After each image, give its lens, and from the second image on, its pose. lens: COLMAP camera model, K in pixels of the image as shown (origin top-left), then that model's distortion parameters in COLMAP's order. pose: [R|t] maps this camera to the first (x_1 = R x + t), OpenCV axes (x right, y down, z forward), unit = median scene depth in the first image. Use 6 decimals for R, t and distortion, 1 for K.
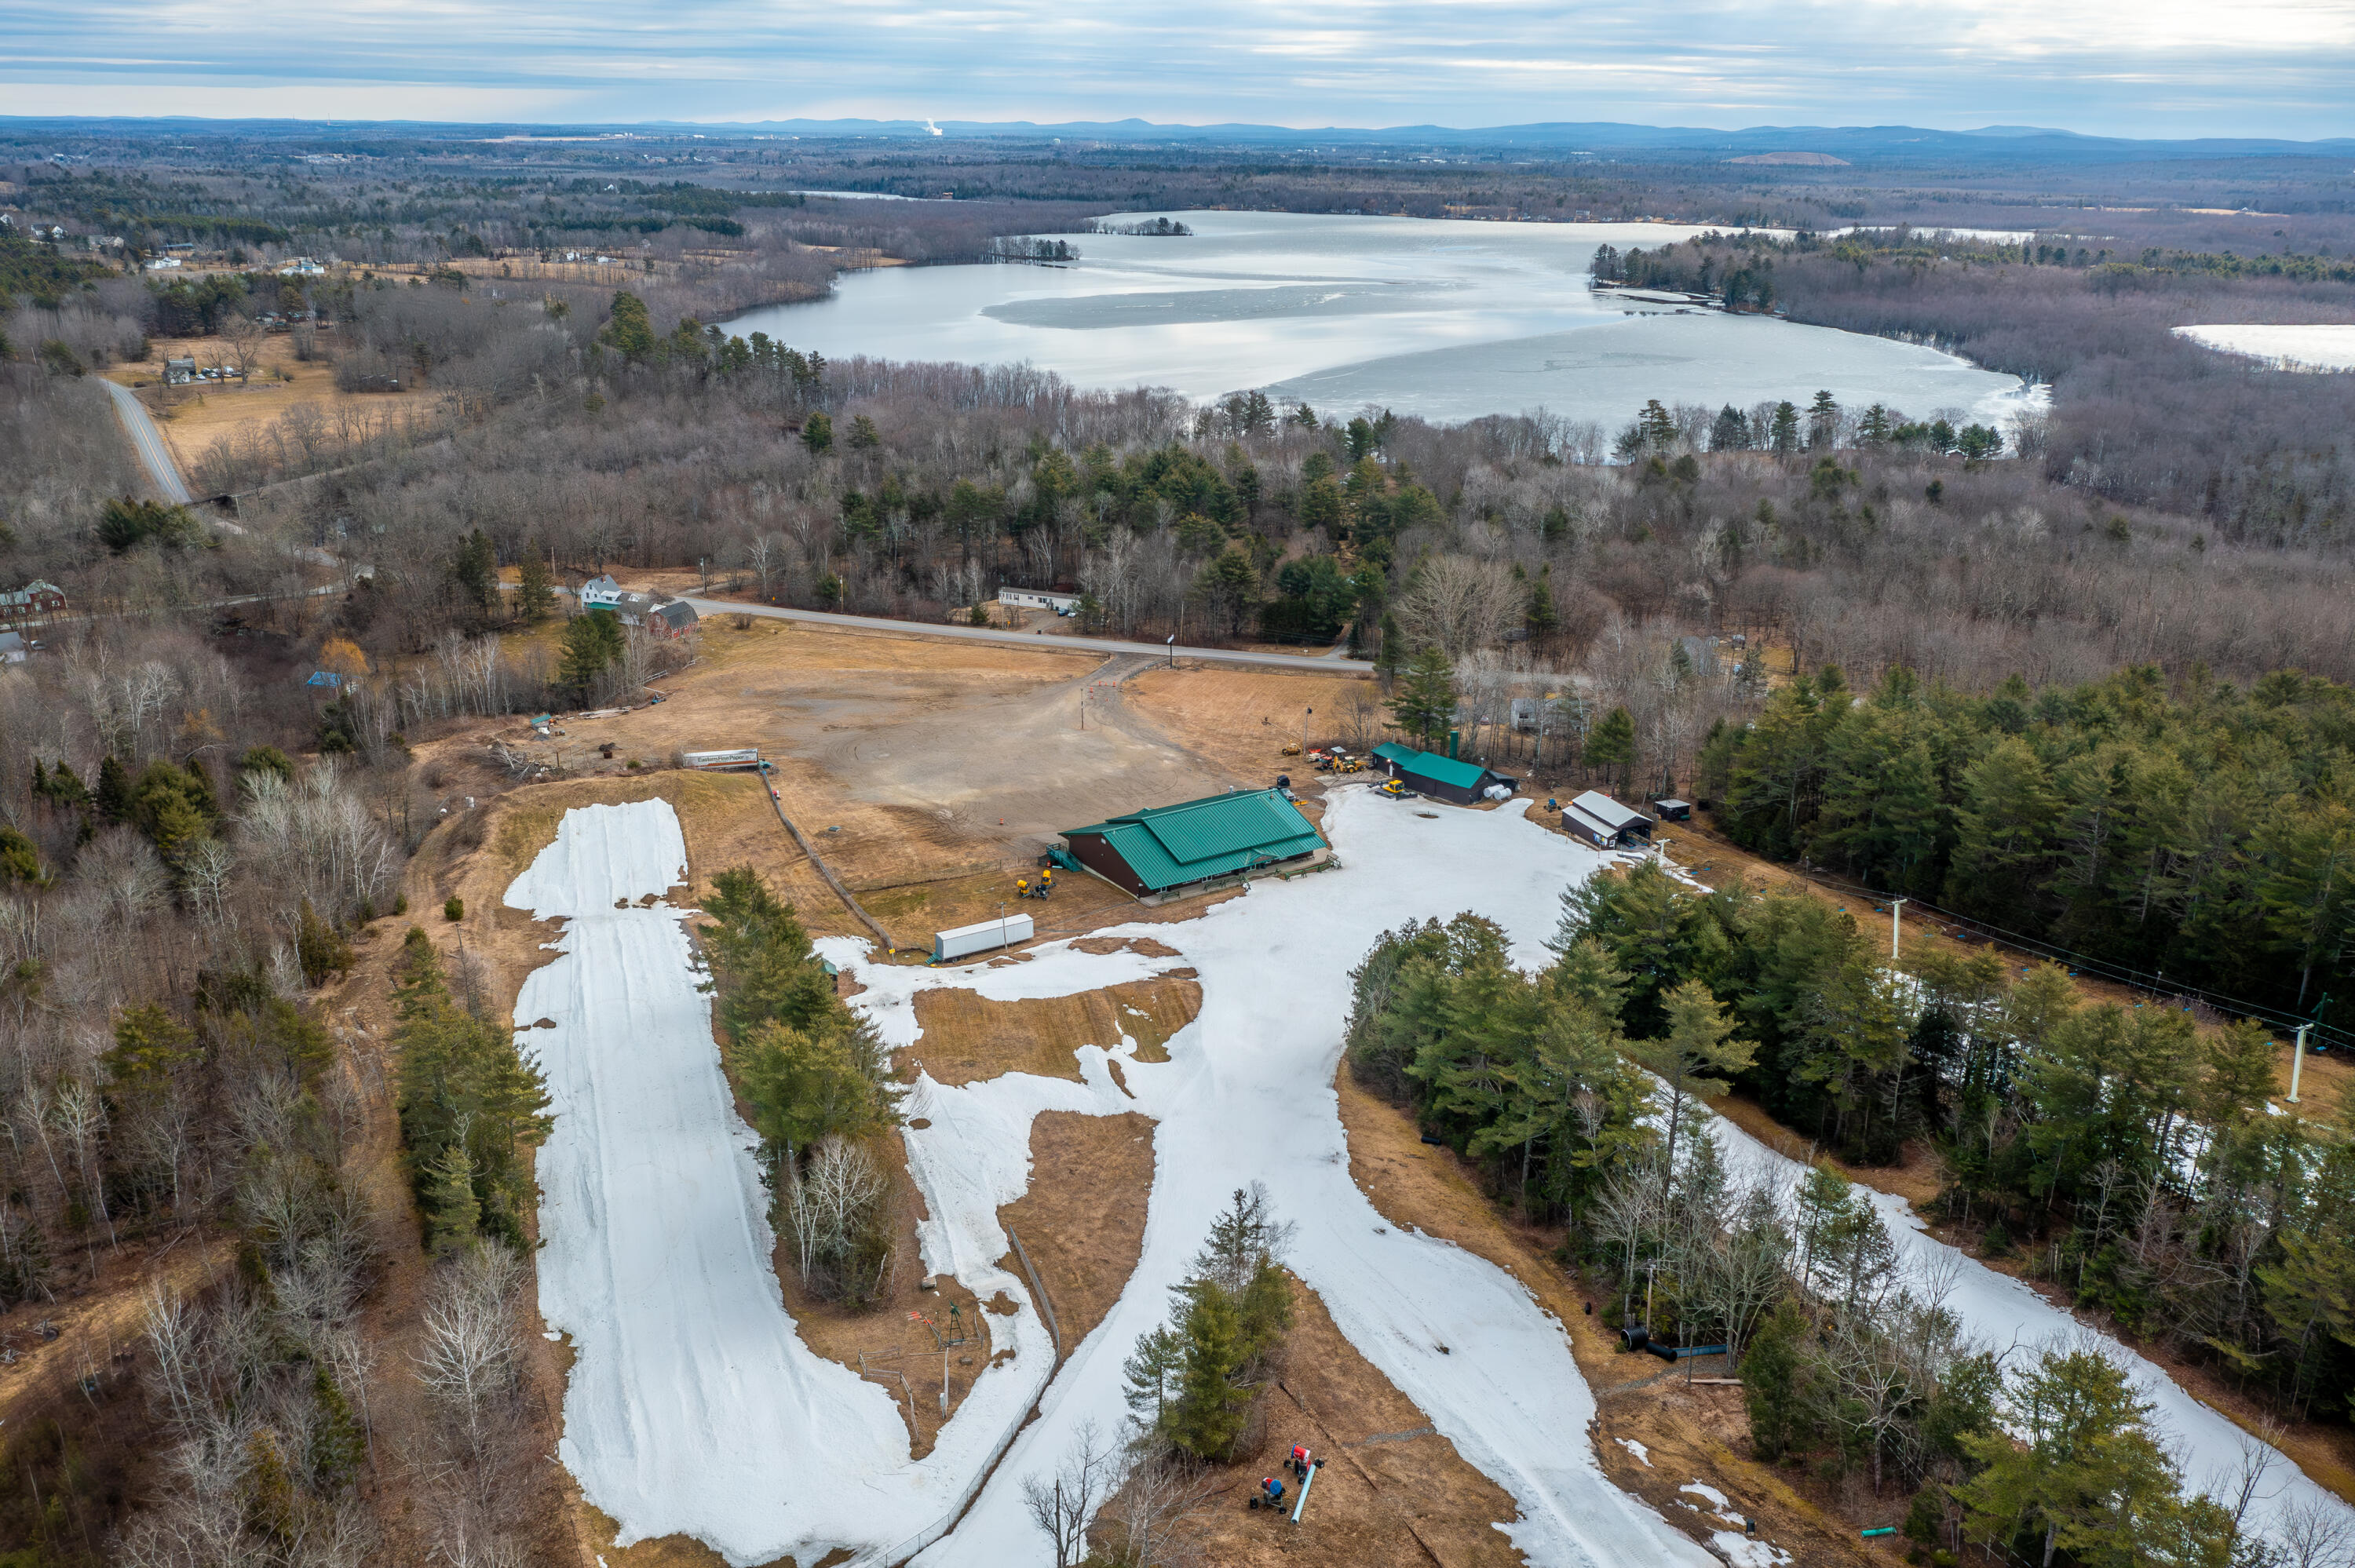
lens RADIAL K [[1888.1, 0, 1181.3], [0, 1888.1, 775.7], [0, 0, 1]] dist [-0.002865, 0.011978]
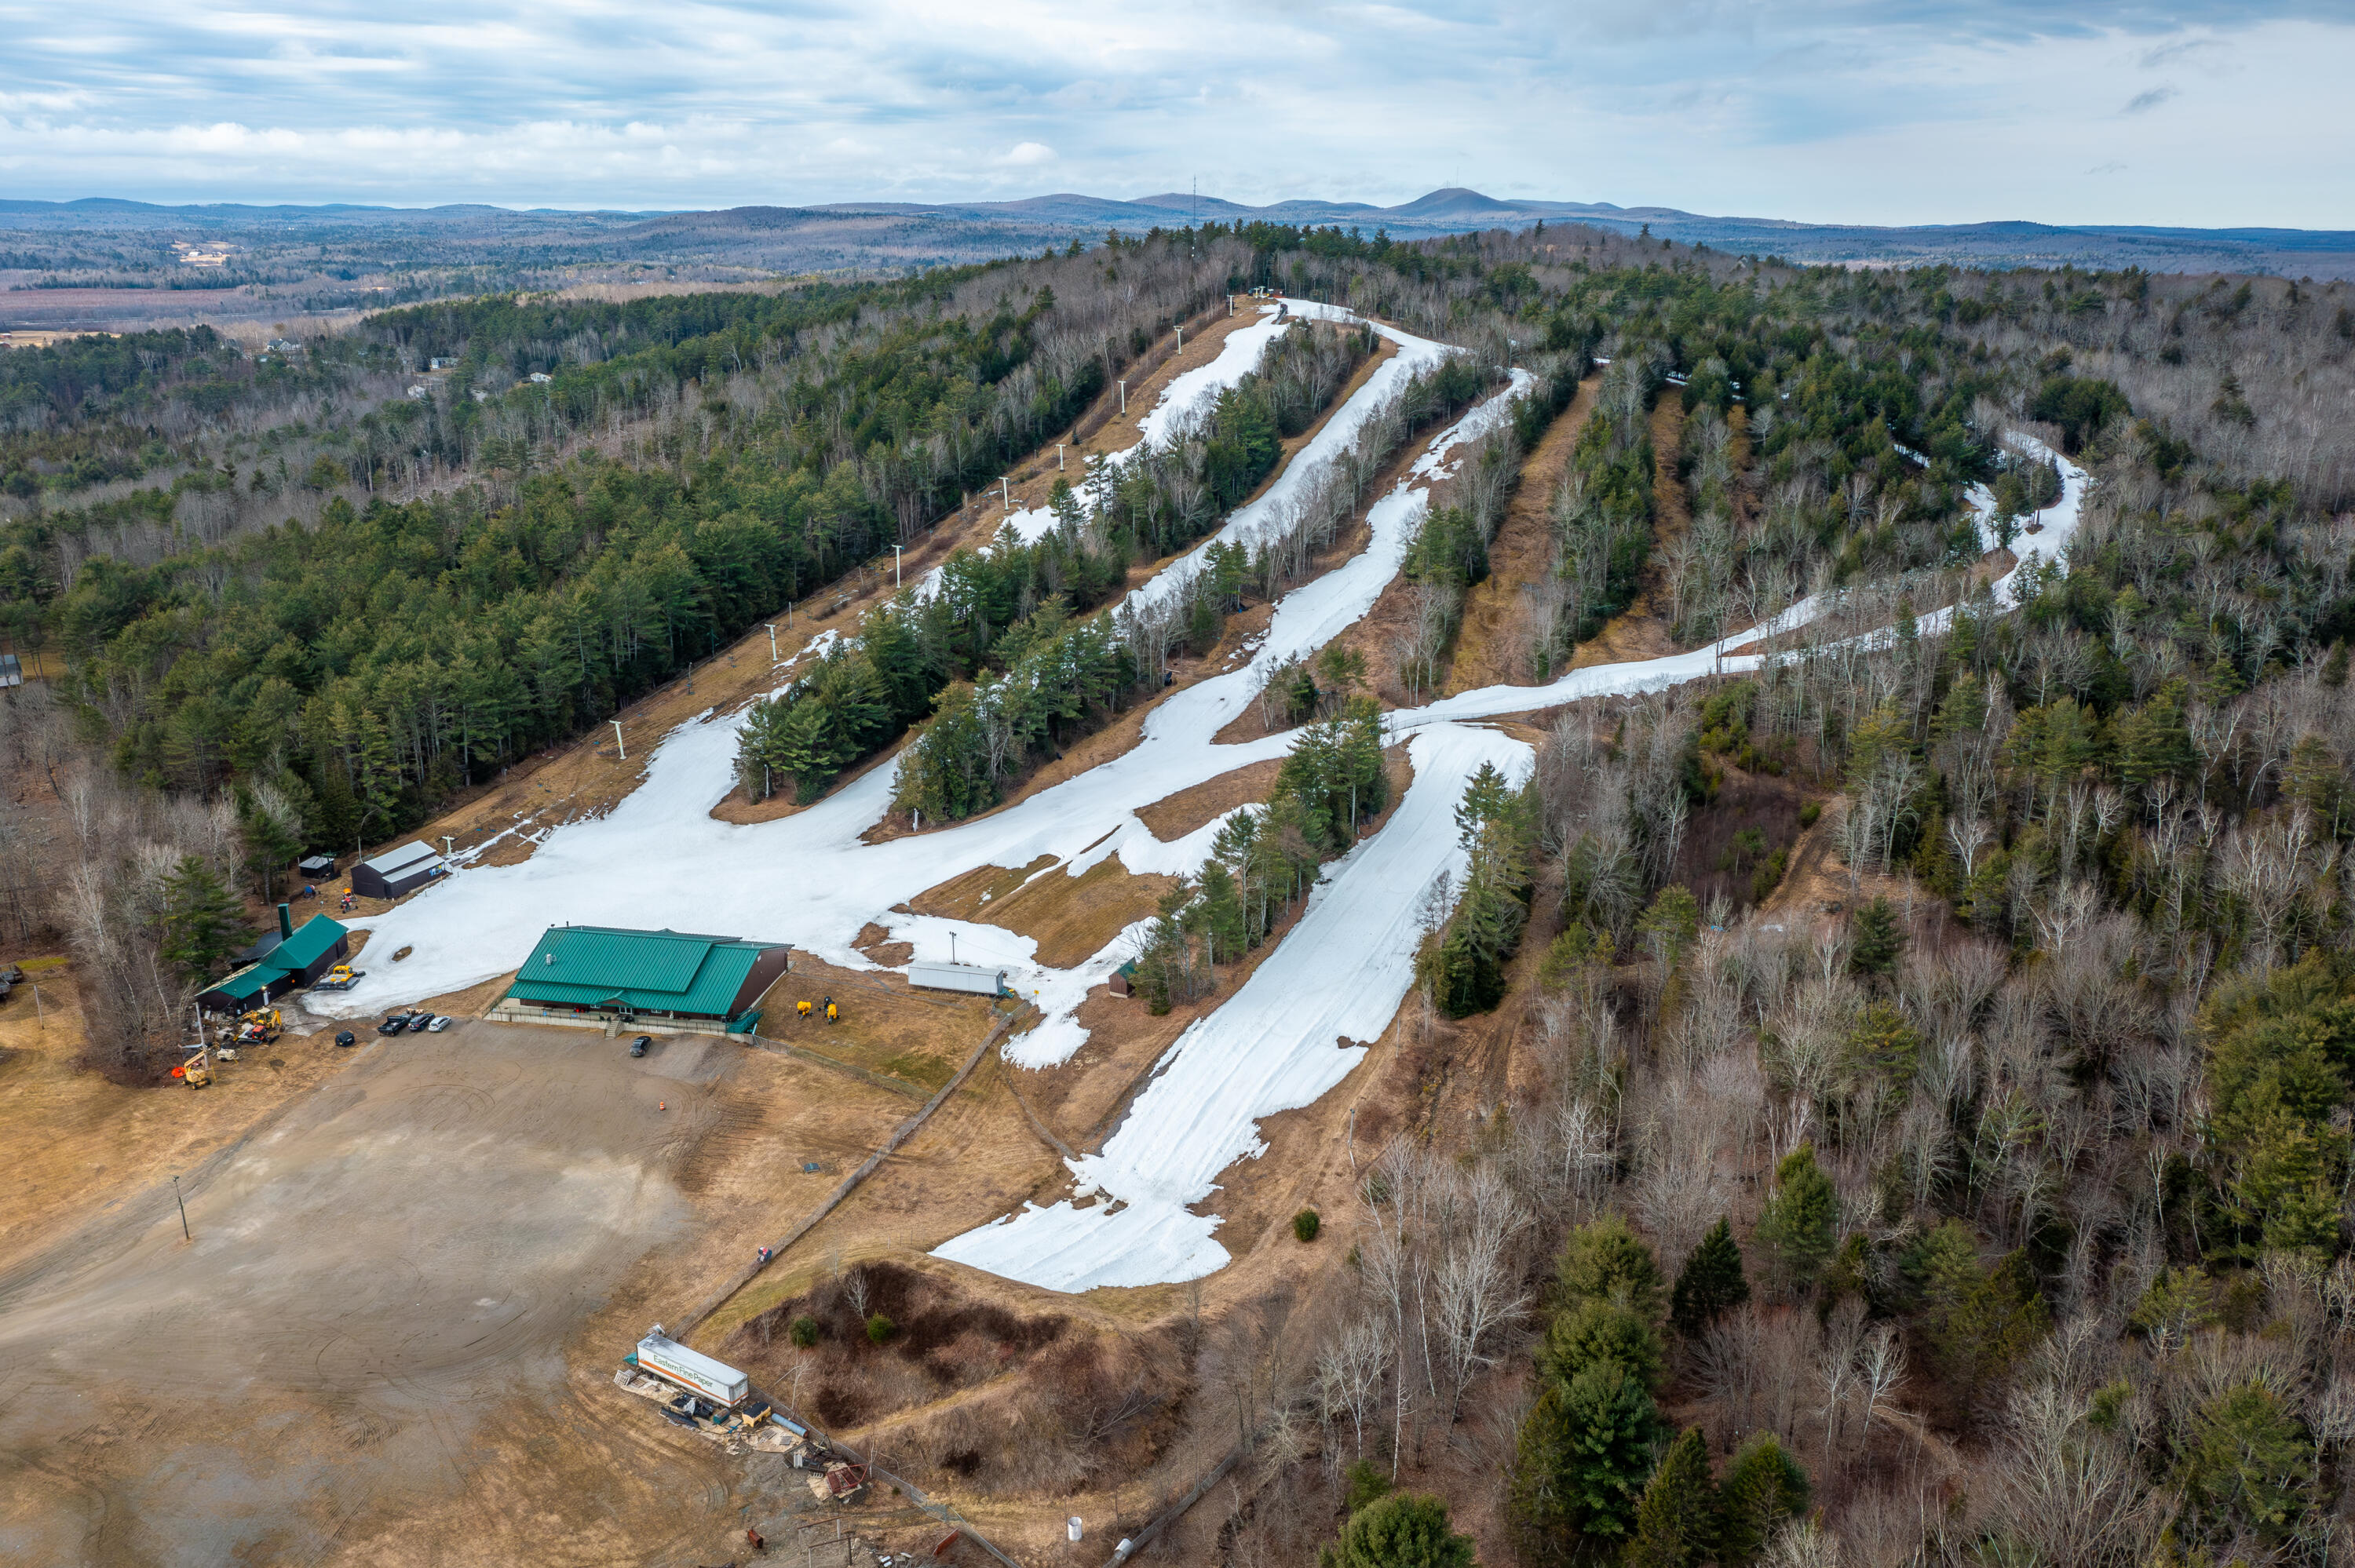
lens RADIAL K [[1888.1, 0, 1181.3], [0, 1888.1, 775.7], [0, 0, 1]] dist [-0.002865, 0.011978]
pose [[-0.728376, -0.212935, 0.651251, -0.489277], [0.204972, 0.839242, 0.503647, -0.294080], [-0.653801, 0.500332, -0.567637, 0.828431]]
